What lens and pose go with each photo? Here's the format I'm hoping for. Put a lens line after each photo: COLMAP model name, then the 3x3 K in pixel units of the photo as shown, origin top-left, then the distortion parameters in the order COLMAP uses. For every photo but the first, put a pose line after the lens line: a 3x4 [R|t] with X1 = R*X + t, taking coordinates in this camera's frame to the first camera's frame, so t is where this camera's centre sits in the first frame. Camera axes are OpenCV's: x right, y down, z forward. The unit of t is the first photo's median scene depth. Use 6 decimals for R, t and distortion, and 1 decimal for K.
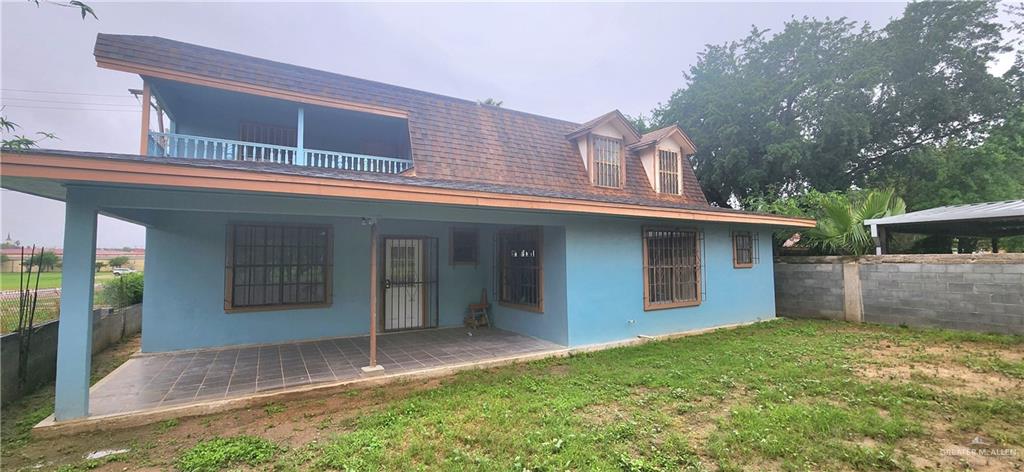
lens RADIAL K [[419.3, 0, 512.0], [0, 419.3, 236.0], [0, 0, 1]] dist [-0.003330, 0.000537]
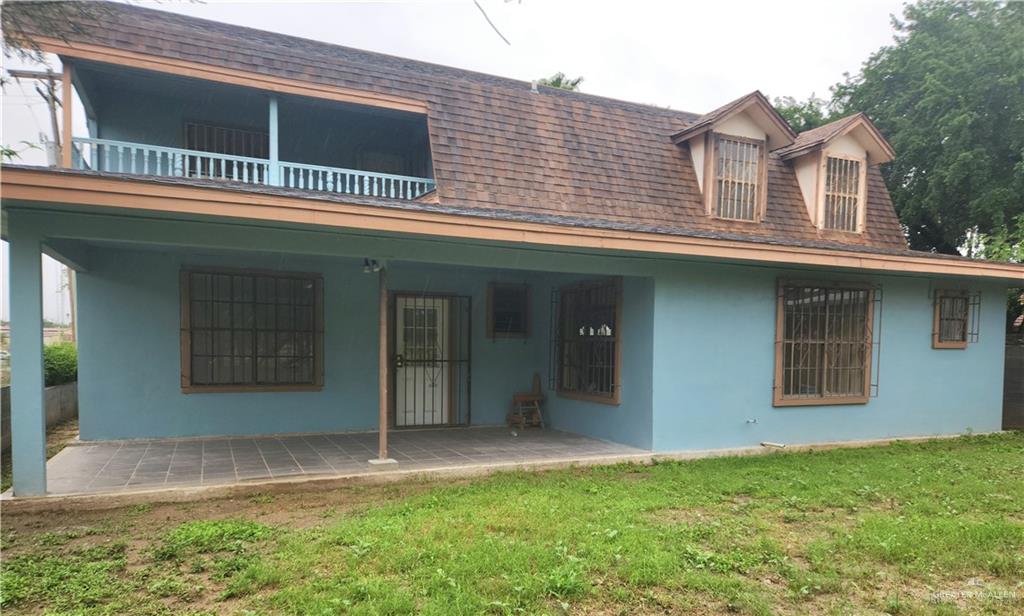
lens RADIAL K [[680.4, 0, 512.6], [0, 680.4, 382.3], [0, 0, 1]] dist [0.089029, -0.079508]
pose [[0.993057, 0.027115, -0.114467, 0.025751], [-0.014717, 0.994064, 0.107797, 0.025686], [0.116710, -0.105364, 0.987561, -0.120117]]
